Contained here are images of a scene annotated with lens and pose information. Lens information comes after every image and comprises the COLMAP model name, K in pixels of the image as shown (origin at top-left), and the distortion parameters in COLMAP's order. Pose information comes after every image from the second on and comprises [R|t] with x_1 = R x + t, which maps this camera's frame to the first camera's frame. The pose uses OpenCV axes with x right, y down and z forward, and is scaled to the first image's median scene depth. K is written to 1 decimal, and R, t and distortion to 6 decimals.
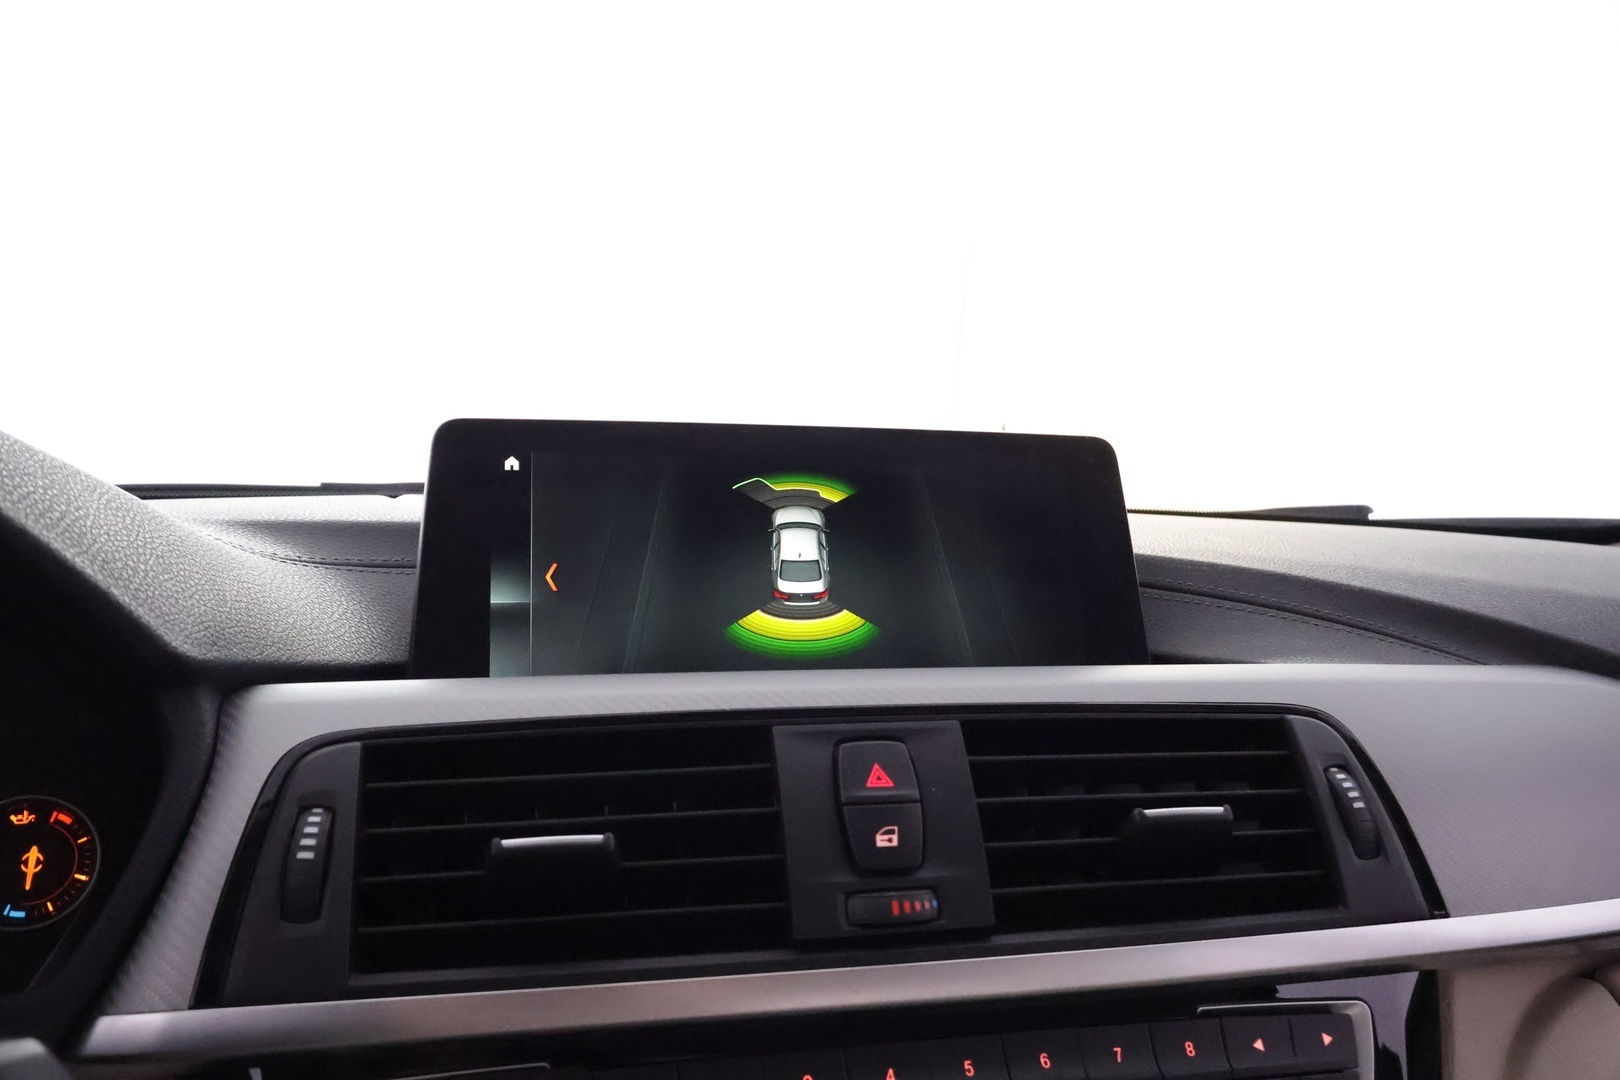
lens RADIAL K [[1332.2, 0, 817.6], [0, 1332.2, 538.6], [0, 0, 1]] dist [-0.014199, 0.004732]
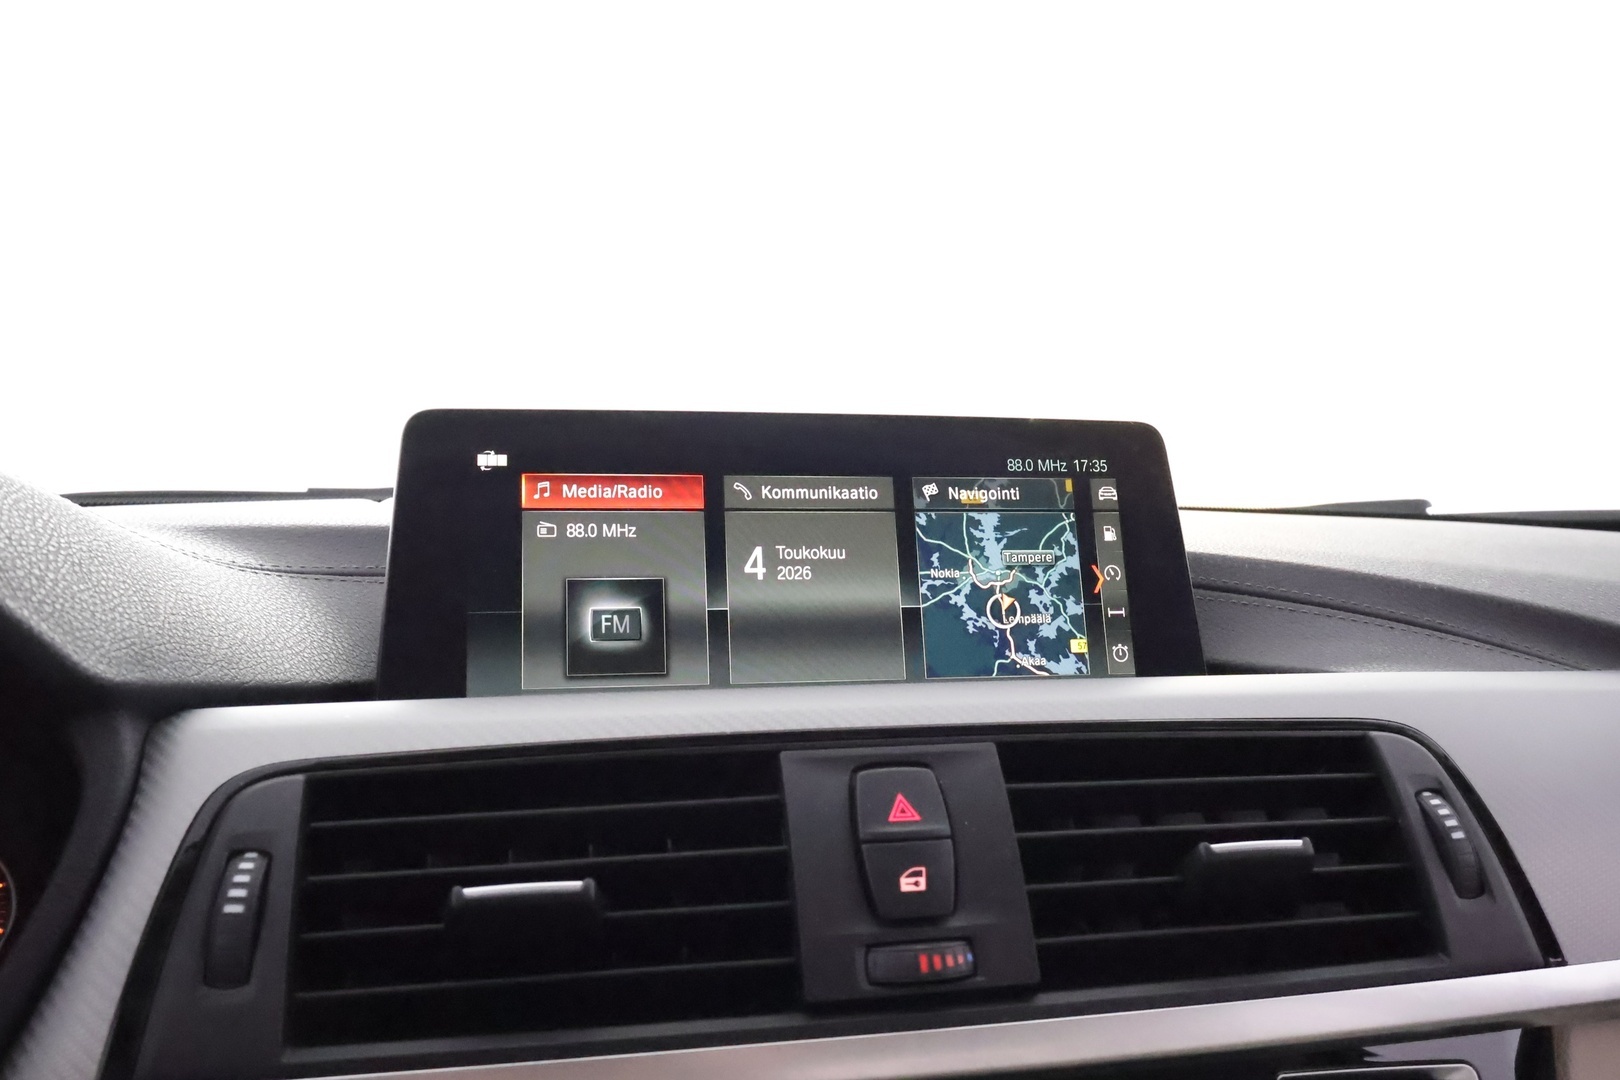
lens RADIAL K [[1332.2, 0, 807.7], [0, 1332.2, 542.0], [0, 0, 1]] dist [-0.014199, 0.004732]
pose [[0.999579, -0.012307, -0.026263, 0.008812], [0.012206, 0.999917, -0.004007, 0.007843], [0.026310, 0.003685, 0.999647, 0.128959]]
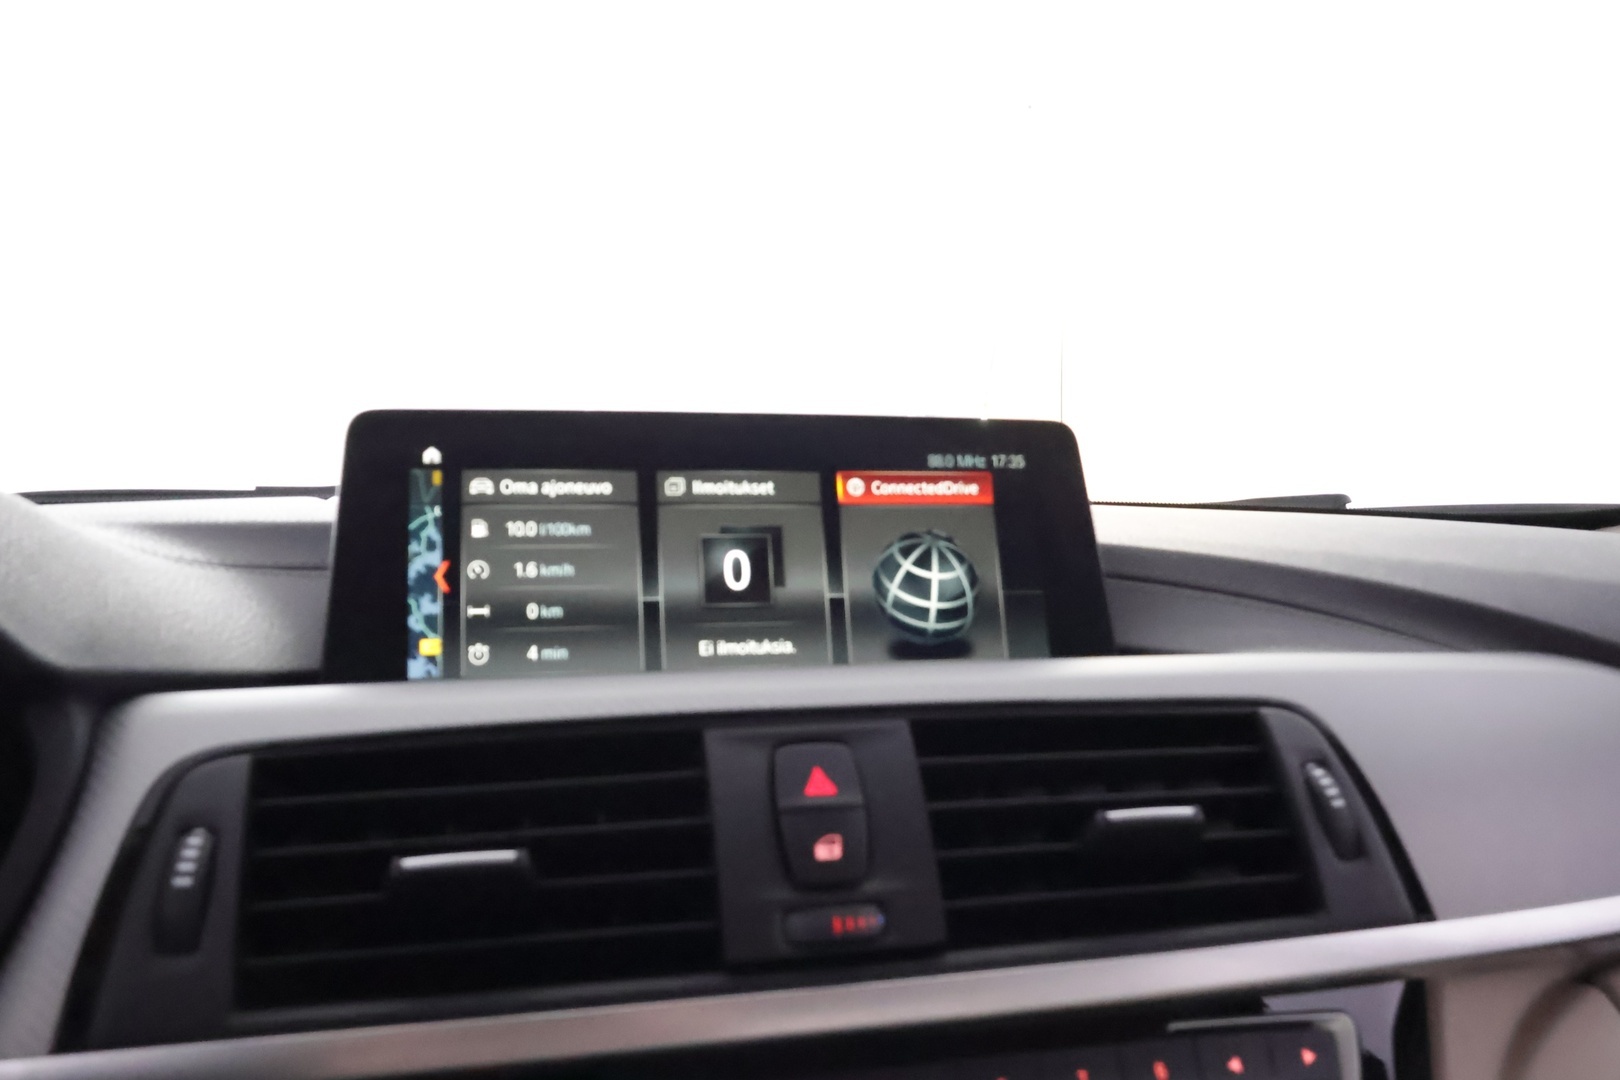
lens RADIAL K [[1332.2, 0, 818.7], [0, 1332.2, 541.5], [0, 0, 1]] dist [-0.014199, 0.004732]
pose [[0.999771, -0.016981, 0.012998, 0.034893], [0.017022, 0.999851, -0.003030, 0.013814], [-0.012944, 0.003251, 0.999911, 0.073570]]
